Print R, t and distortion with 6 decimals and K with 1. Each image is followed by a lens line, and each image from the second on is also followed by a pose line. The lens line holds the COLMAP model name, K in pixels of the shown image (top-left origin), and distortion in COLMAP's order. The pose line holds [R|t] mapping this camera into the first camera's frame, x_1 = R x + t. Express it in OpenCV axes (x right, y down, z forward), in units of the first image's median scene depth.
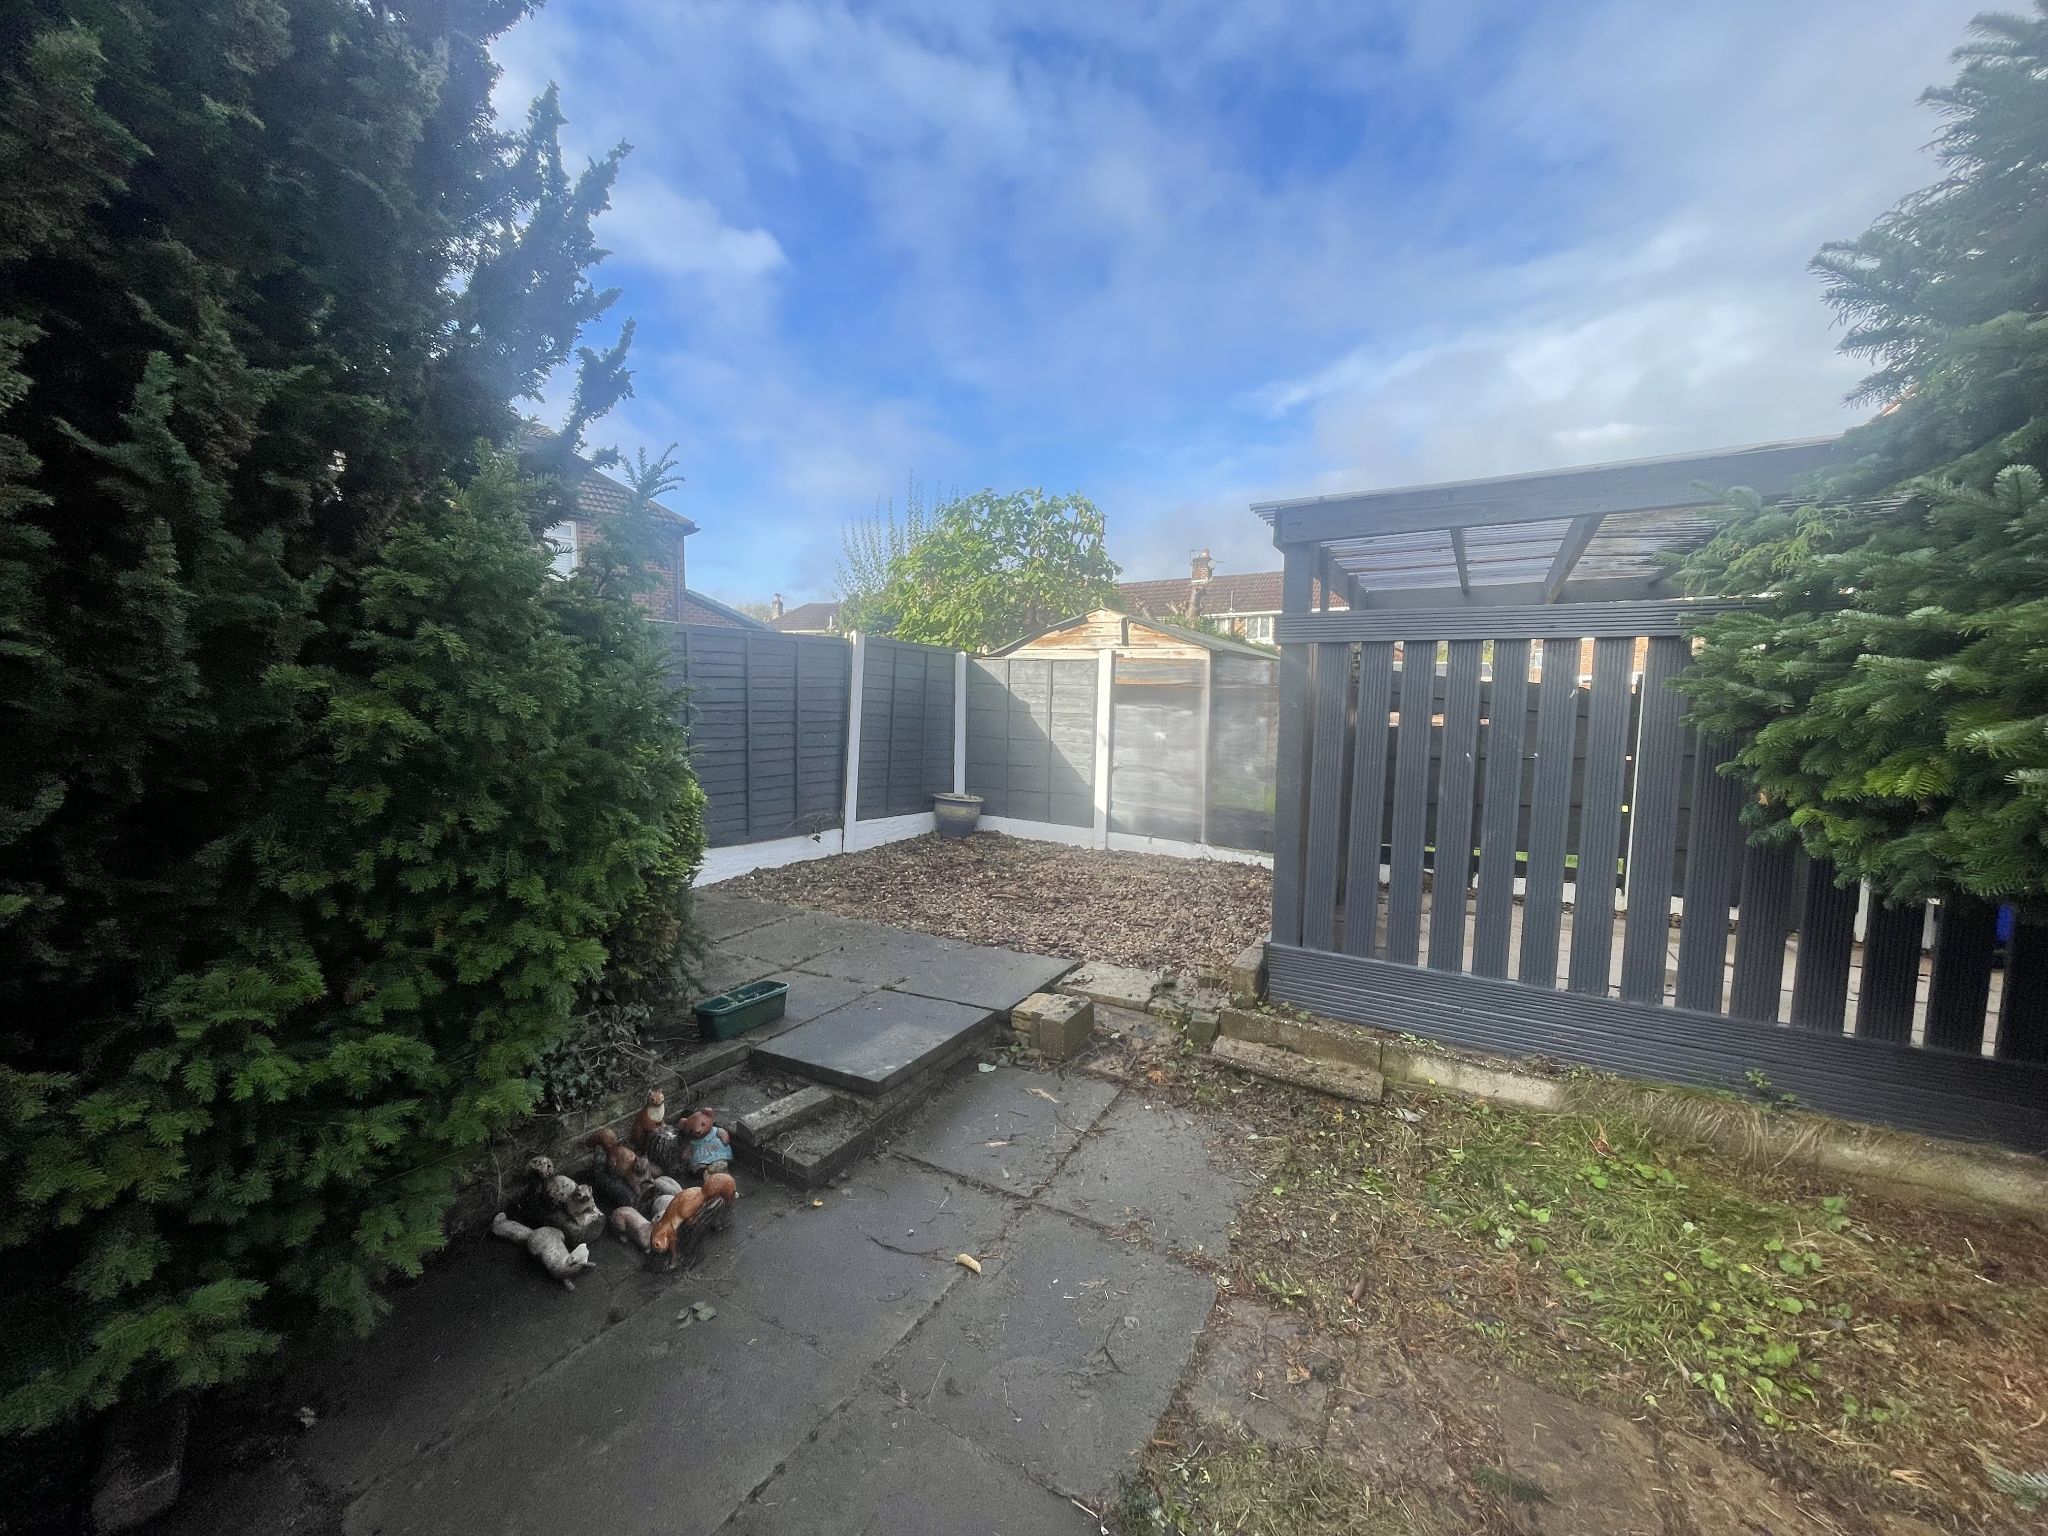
lens RADIAL K [[820.5, 0, 1011.5], [0, 820.5, 767.6], [0, 0, 1]] dist [-0.004791, 0.000046]
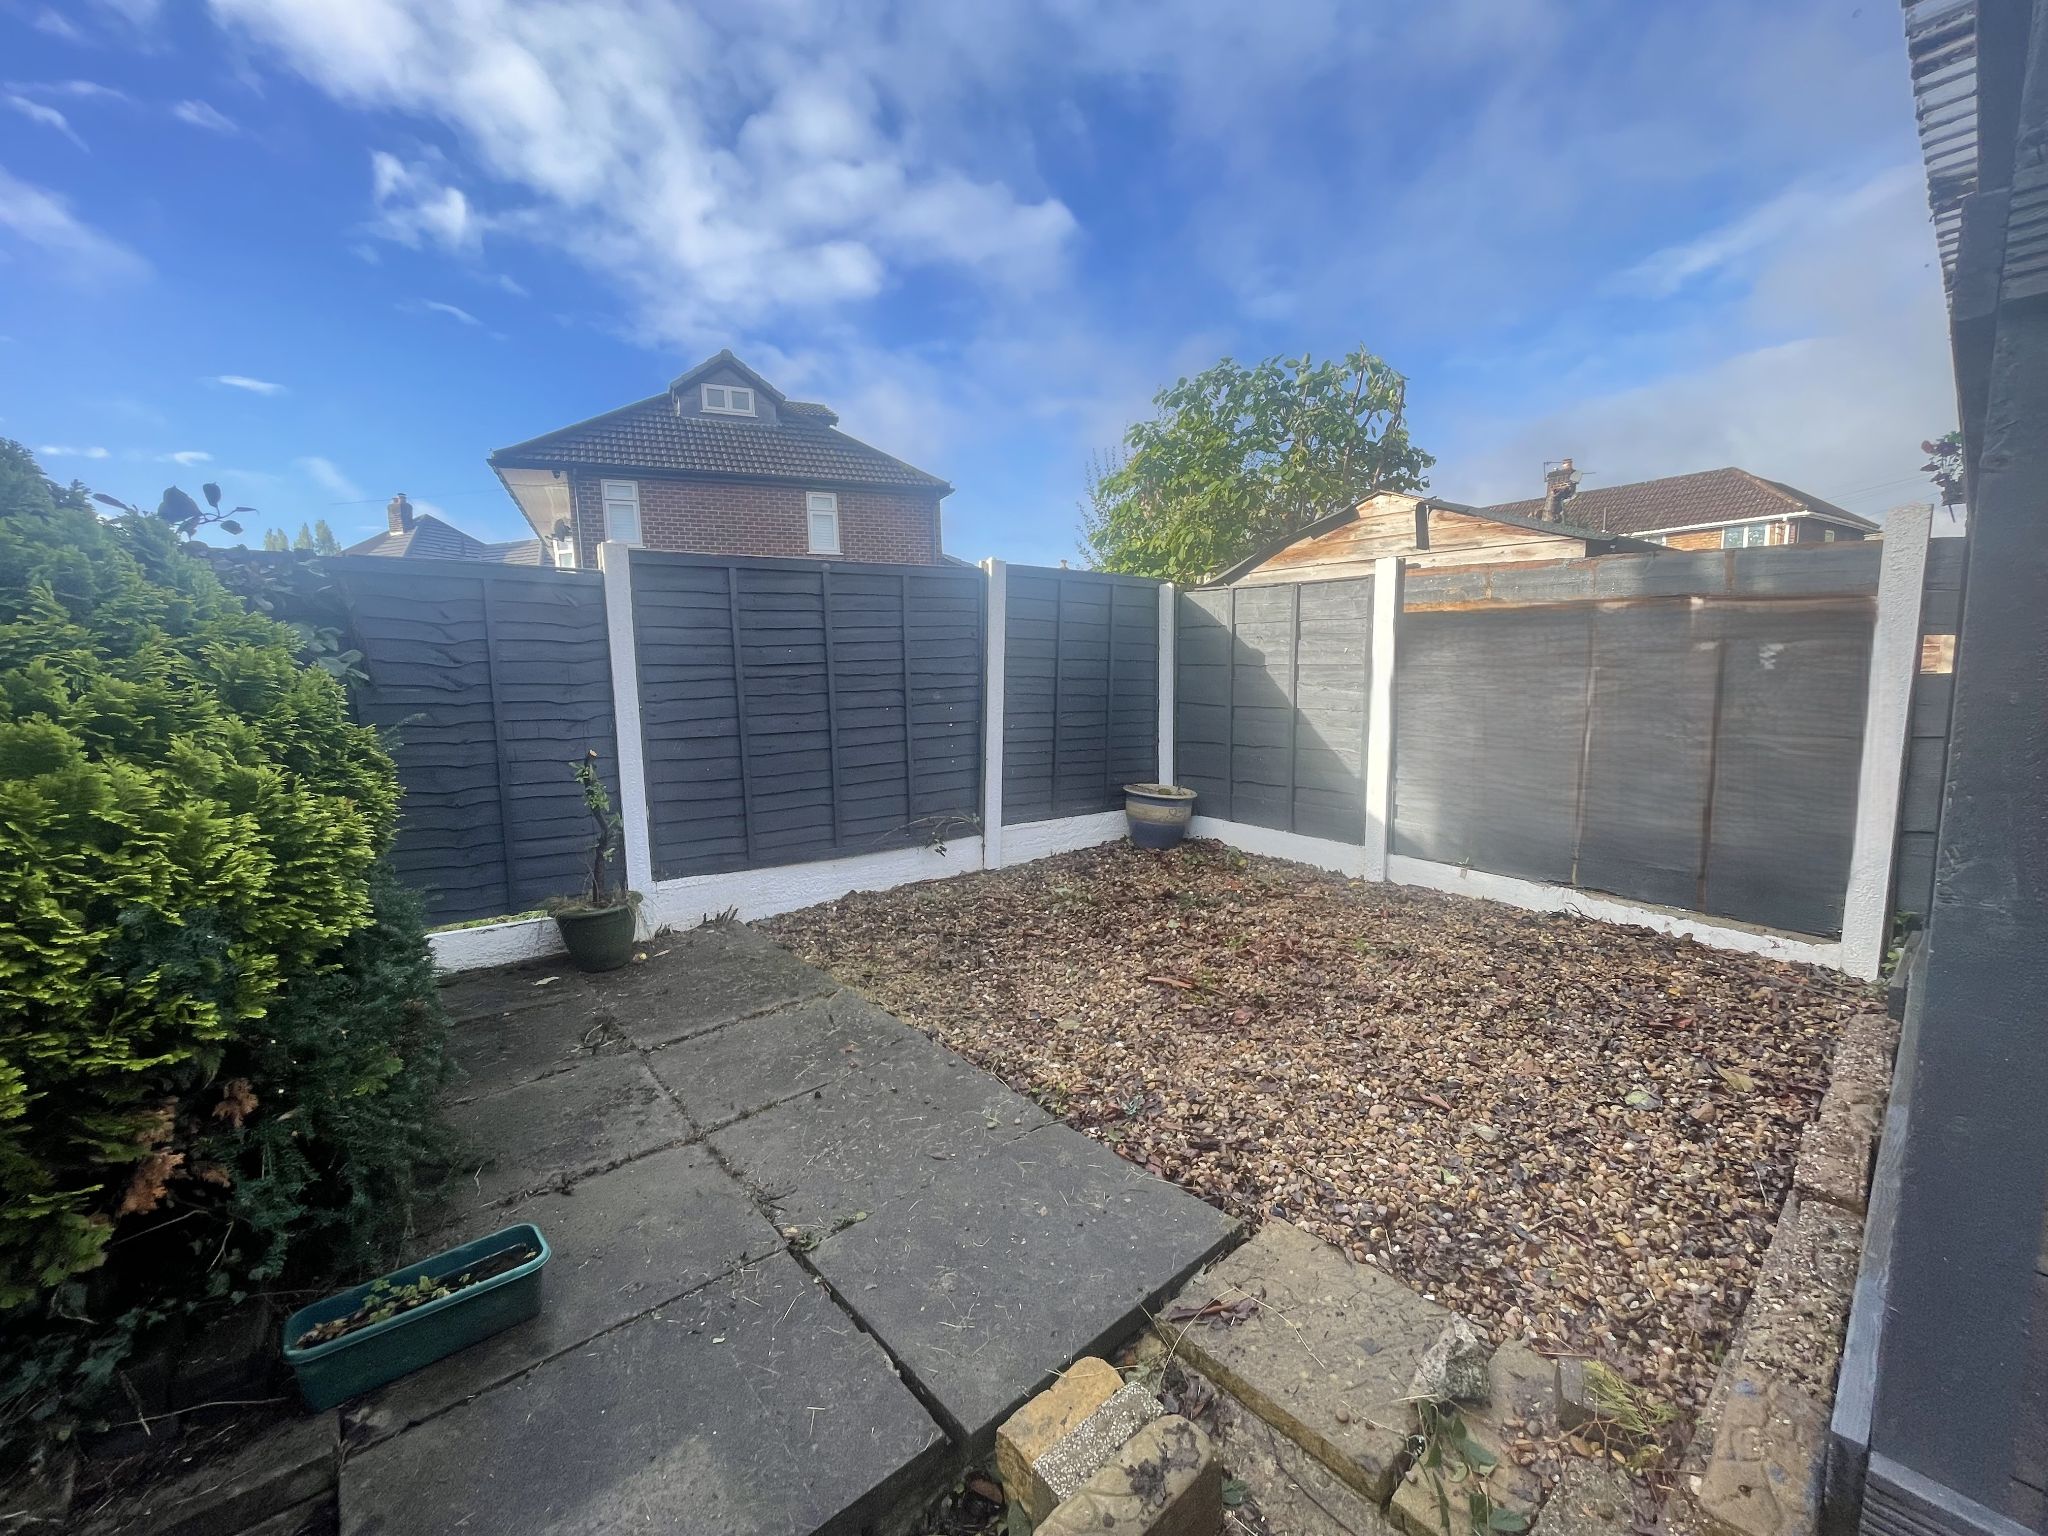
lens RADIAL K [[820.5, 0, 1024.4], [0, 820.5, 764.8], [0, 0, 1]] dist [-0.004791, 0.000046]
pose [[0.940484, 0.005936, -0.339786, 0.070396], [0.007304, 0.999263, 0.037673, -0.014416], [0.339759, -0.037913, 0.939748, 0.330489]]
